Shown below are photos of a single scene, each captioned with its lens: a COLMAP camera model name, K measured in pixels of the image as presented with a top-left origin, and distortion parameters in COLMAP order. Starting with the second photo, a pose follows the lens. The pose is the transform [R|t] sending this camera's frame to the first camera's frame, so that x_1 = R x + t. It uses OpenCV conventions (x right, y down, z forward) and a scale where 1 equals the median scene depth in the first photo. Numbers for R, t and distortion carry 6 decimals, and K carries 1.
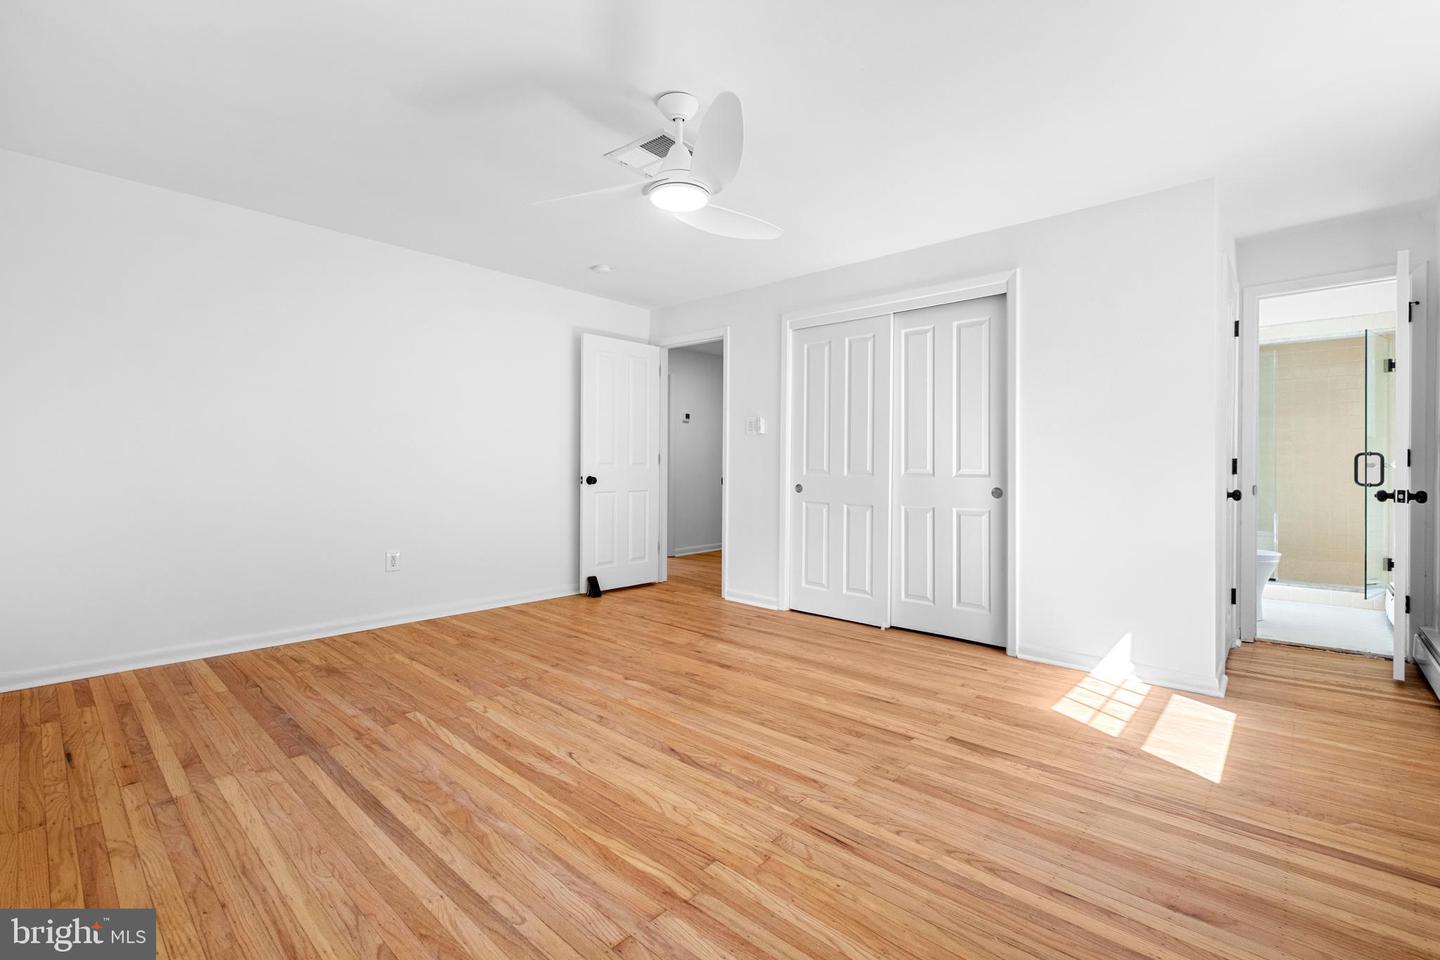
lens RADIAL K [[632.4, 0, 725.0], [0, 632.4, 475.7], [0, 0, 1]] dist [0.011943, -0.000236]
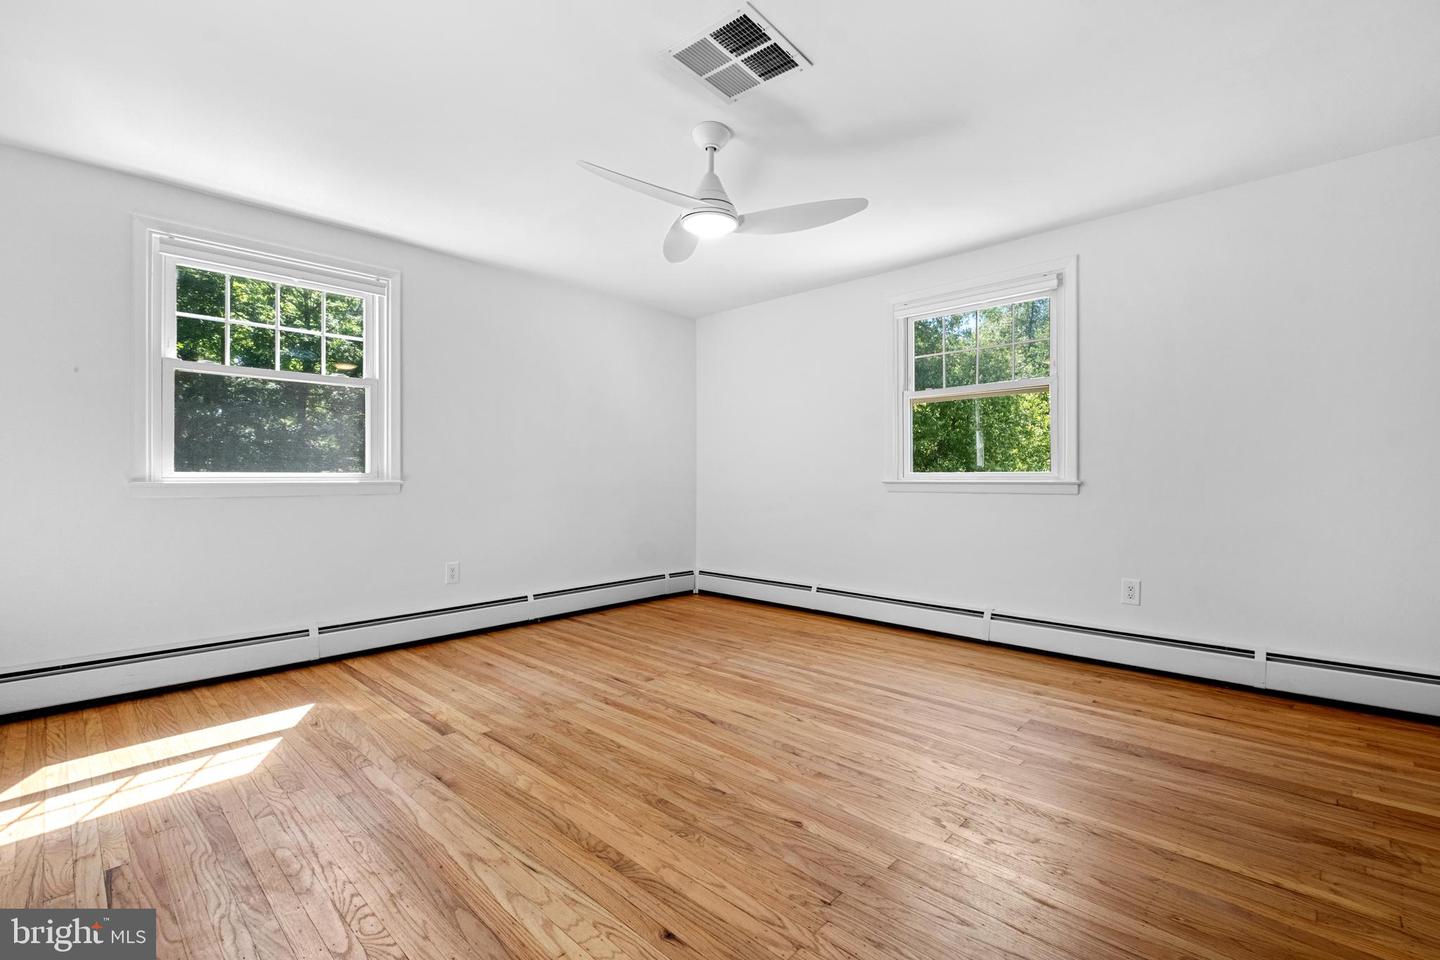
lens RADIAL K [[632.4, 0, 725.0], [0, 632.4, 475.7], [0, 0, 1]] dist [0.011943, -0.000236]
pose [[-0.999686, -0.003577, 0.024799, -0.134463], [-0.003307, 0.999935, 0.010925, -0.024949], [-0.024836, 0.010840, -0.999633, 2.178450]]
